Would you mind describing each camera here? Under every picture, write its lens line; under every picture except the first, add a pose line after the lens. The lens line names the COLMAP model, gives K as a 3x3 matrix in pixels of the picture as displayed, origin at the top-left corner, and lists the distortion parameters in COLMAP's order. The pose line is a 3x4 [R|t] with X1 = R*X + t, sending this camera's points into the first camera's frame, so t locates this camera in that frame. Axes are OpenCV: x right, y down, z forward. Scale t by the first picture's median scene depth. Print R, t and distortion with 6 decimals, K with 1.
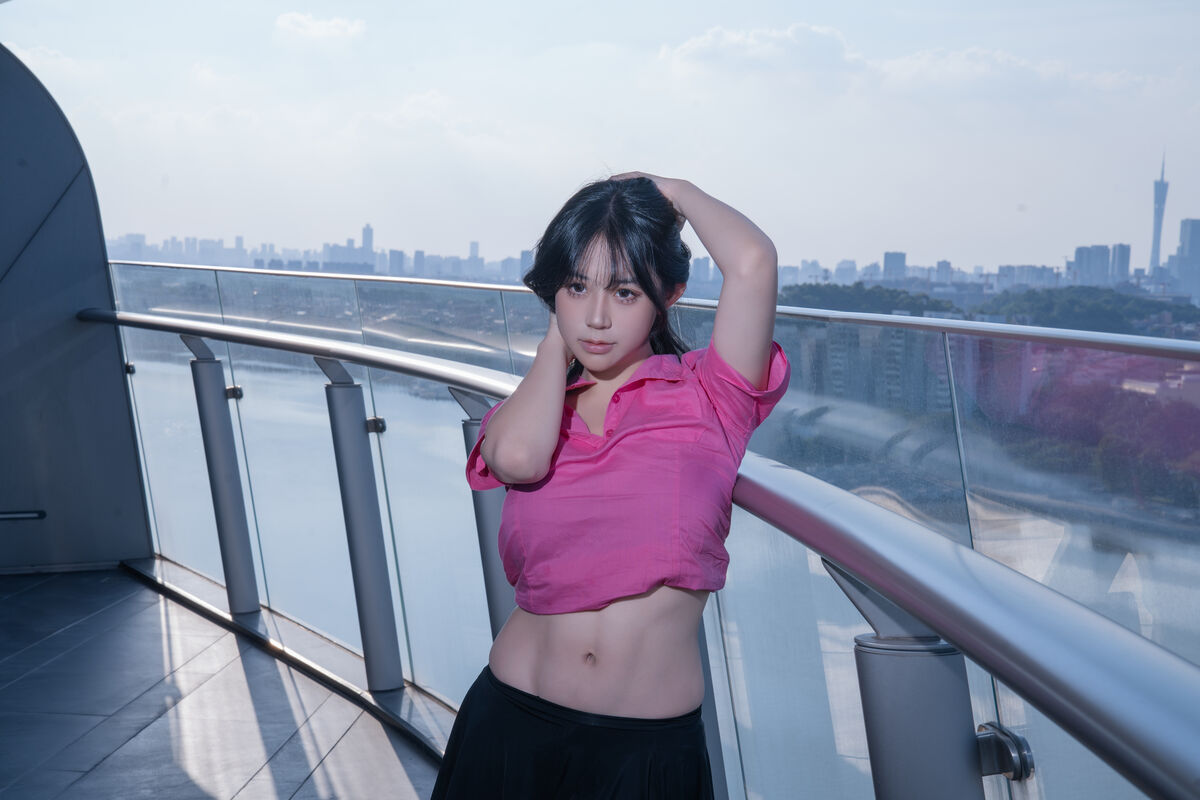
lens RADIAL K [[1893.1, 0, 612.0], [0, 1893.1, 398.8], [0, 0, 1]] dist [0.320225, 0.000000]
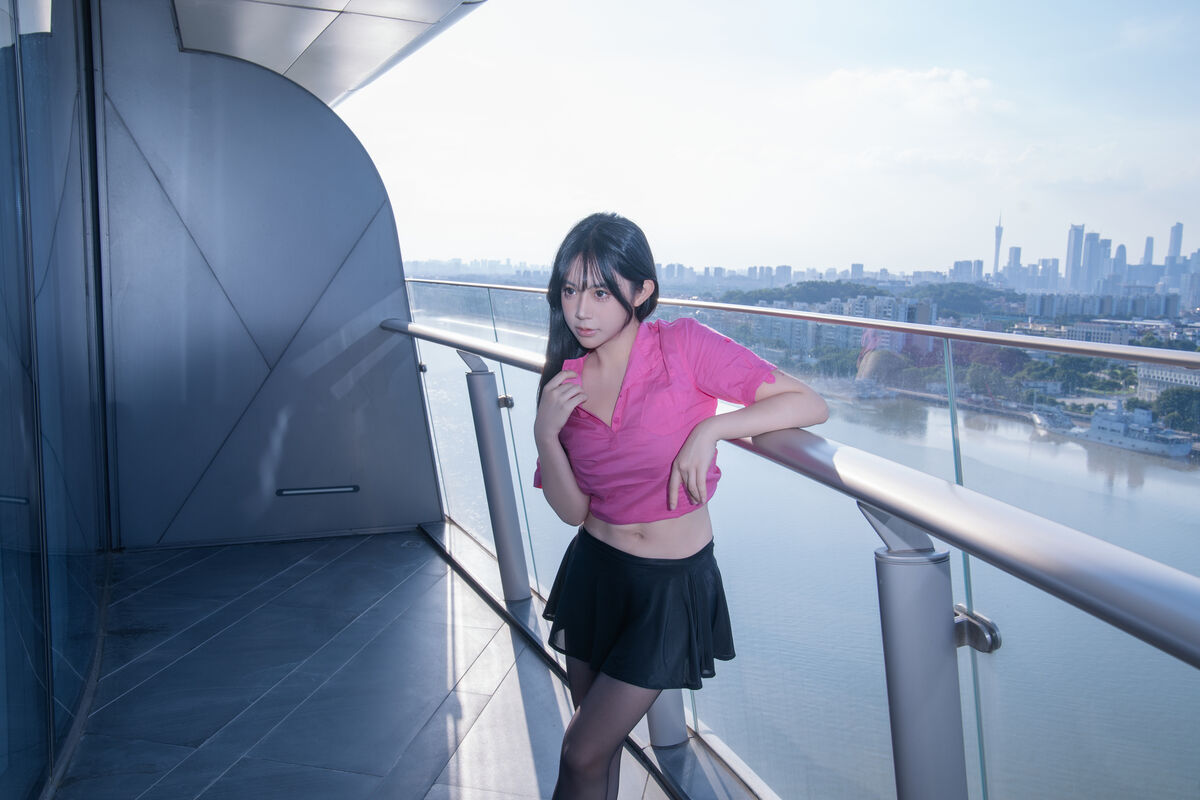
lens RADIAL K [[994.8, 0, 610.9], [0, 994.8, 403.1], [0, 0, 1]] dist [-0.056061, 0.069314]
pose [[0.996001, 0.003878, -0.089258, -0.054146], [0.001608, 0.998118, 0.061306, -0.022143], [0.089328, -0.061205, 0.994120, 0.275841]]
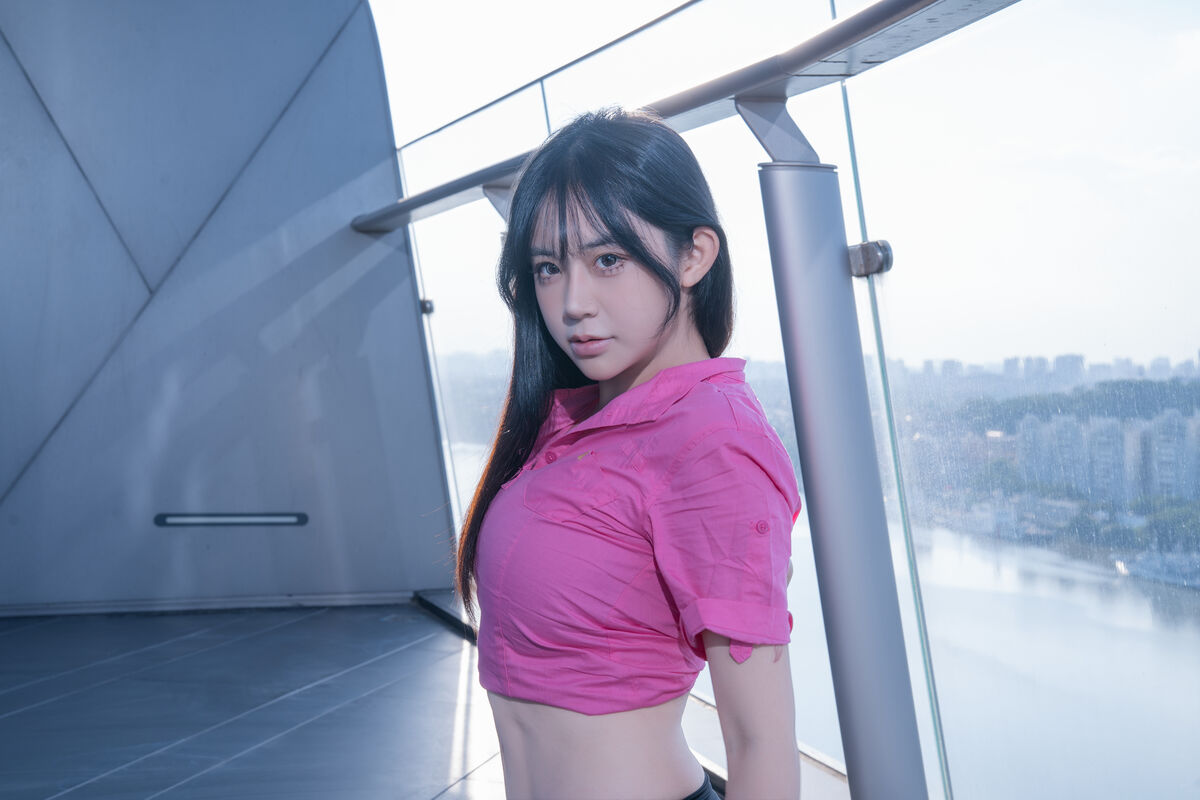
lens RADIAL K [[1701.3, 0, 606.3], [0, 1701.3, 403.9], [0, 0, 1]] dist [0.262828, 0.000000]
pose [[0.983851, -0.014195, -0.178424, -0.057516], [0.004550, 0.998511, -0.054353, 0.036308], [0.178930, 0.052664, 0.982451, 0.300102]]
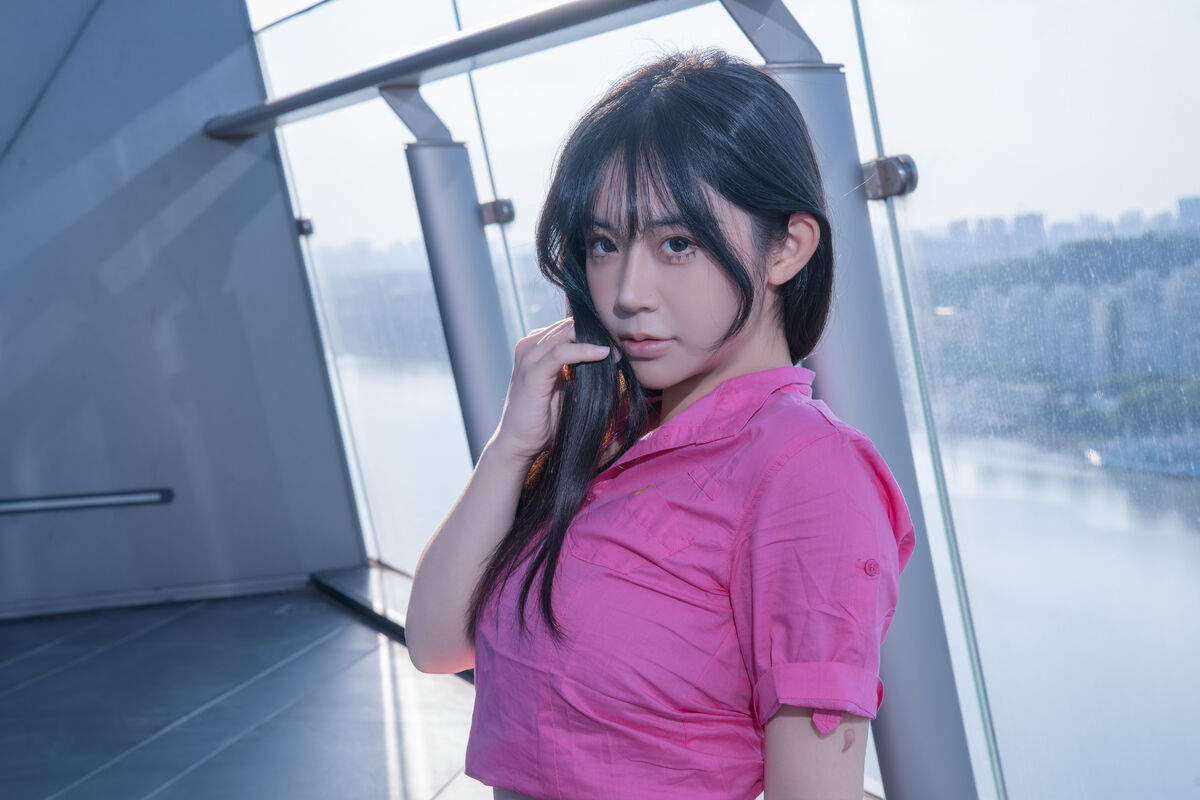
lens RADIAL K [[2008.2, 0, 608.8], [0, 2008.2, 397.8], [0, 0, 1]] dist [0.328411, 0.000000]
pose [[0.990614, -0.058151, -0.123701, -0.066880], [0.058350, 0.998294, -0.002015, 0.027906], [0.123608, -0.005222, 0.992317, 0.307669]]
